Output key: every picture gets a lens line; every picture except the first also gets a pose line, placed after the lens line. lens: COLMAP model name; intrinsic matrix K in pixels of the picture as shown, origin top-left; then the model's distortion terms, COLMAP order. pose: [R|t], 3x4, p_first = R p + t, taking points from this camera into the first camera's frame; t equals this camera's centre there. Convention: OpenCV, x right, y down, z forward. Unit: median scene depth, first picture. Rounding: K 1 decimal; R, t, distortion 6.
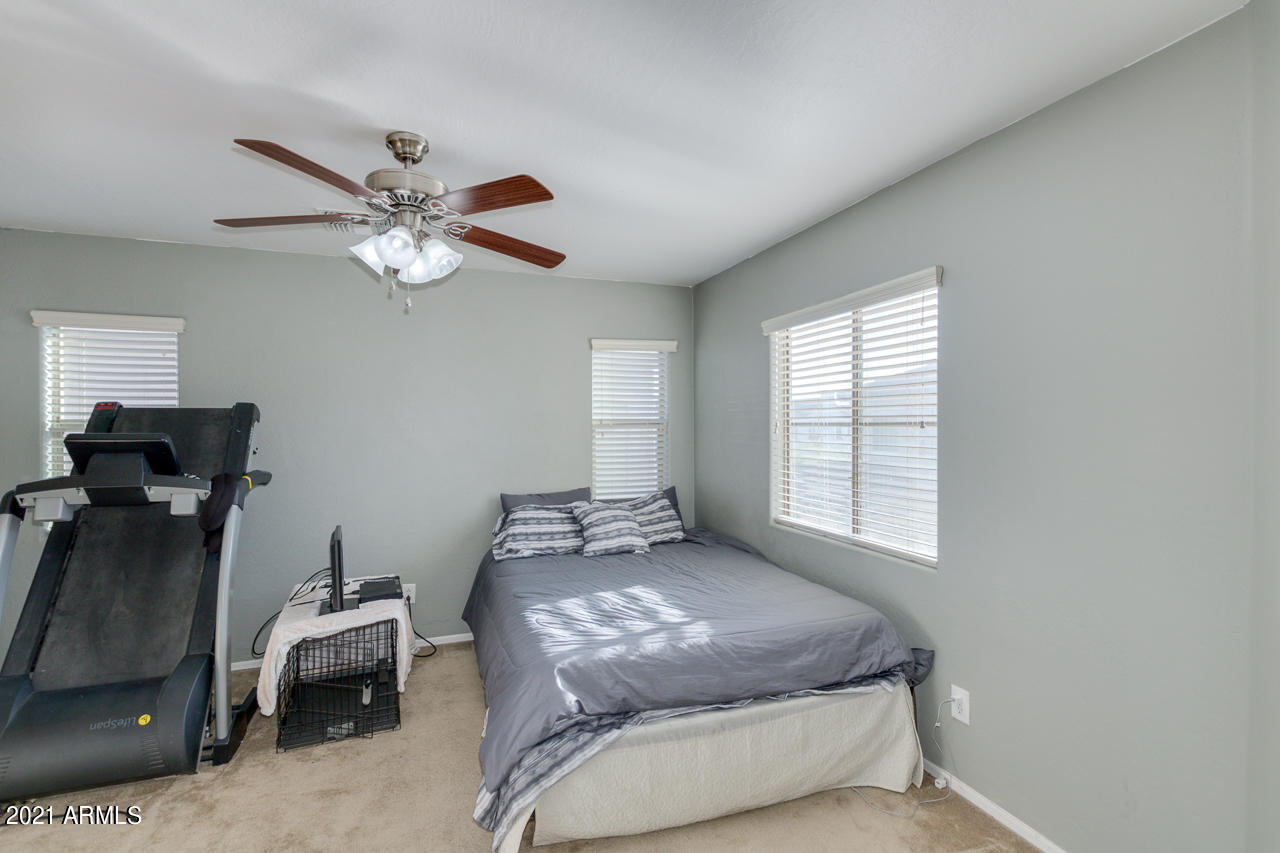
lens RADIAL K [[591.8, 0, 638.6], [0, 591.8, 425.5], [0, 0, 1]] dist [0.003016, -0.000635]
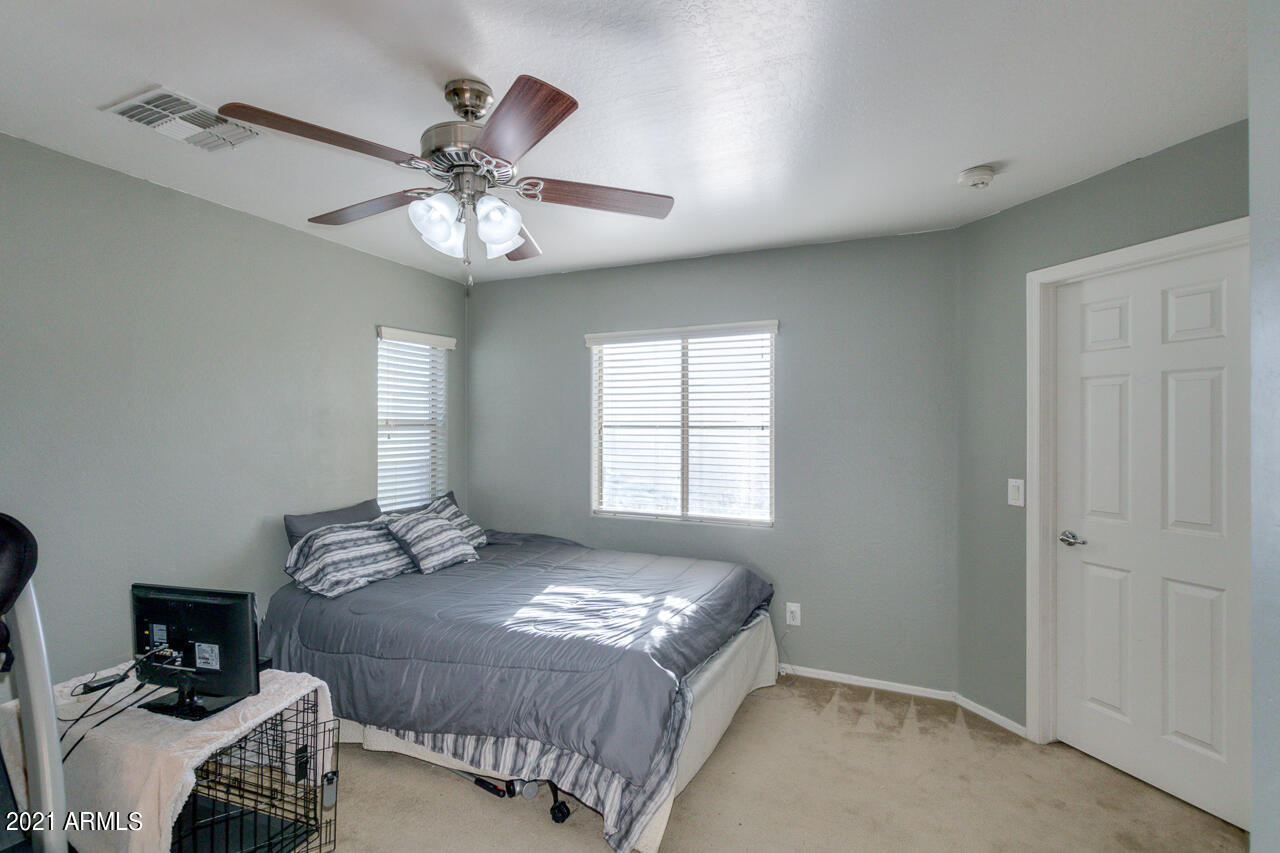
lens RADIAL K [[591.9, 0, 645.0], [0, 591.9, 421.4], [0, 0, 1]] dist [-0.000062, -0.000106]
pose [[0.694691, 0.009054, 0.719252, -0.538797], [-0.003980, 0.999954, -0.008744, -0.002244], [-0.719298, 0.003212, 0.694695, 0.152208]]
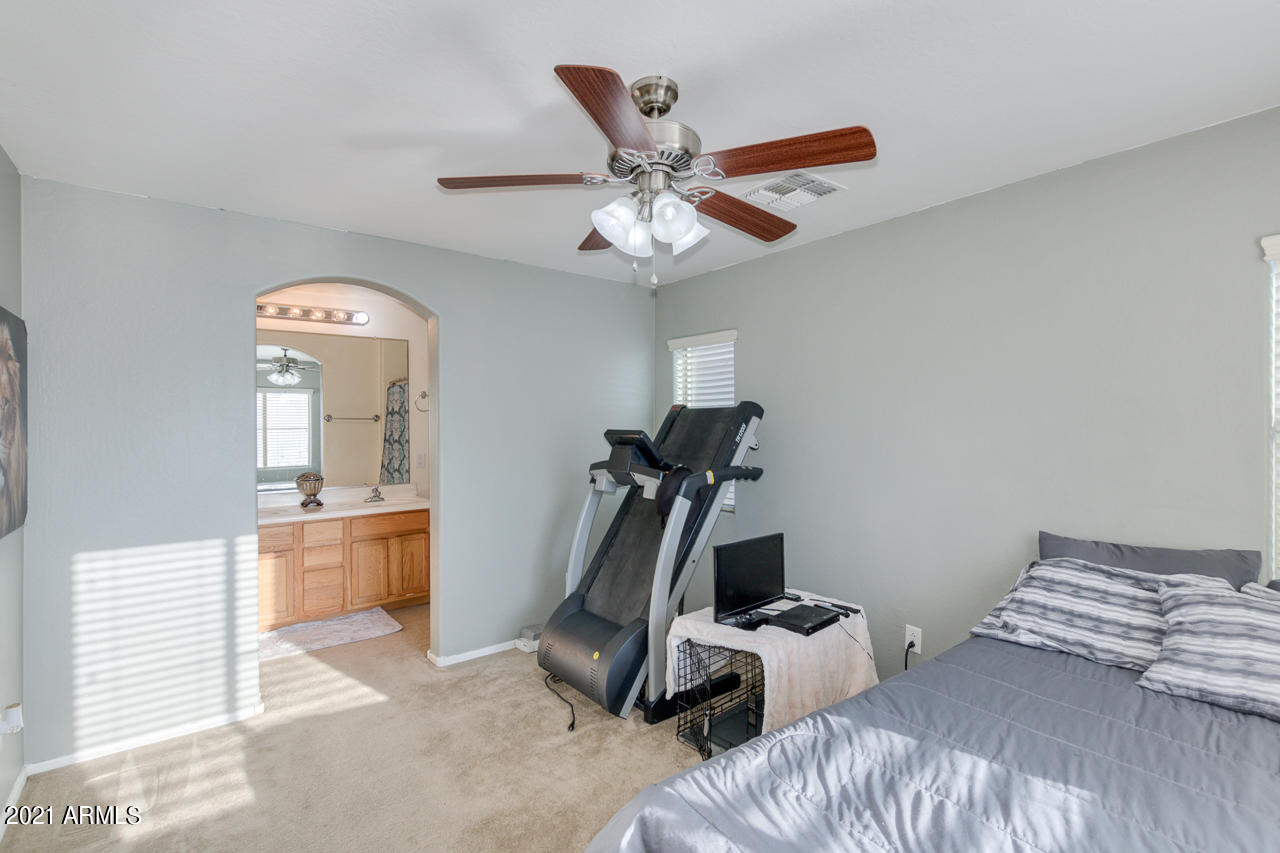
lens RADIAL K [[595.0, 0, 642.8], [0, 595.0, 424.4], [0, 0, 1]] dist [0.002435, -0.000532]
pose [[0.306695, 0.004243, -0.951798, 0.274932], [0.005358, 0.999967, 0.006185, -0.004585], [0.951793, -0.006997, 0.306662, 0.478659]]
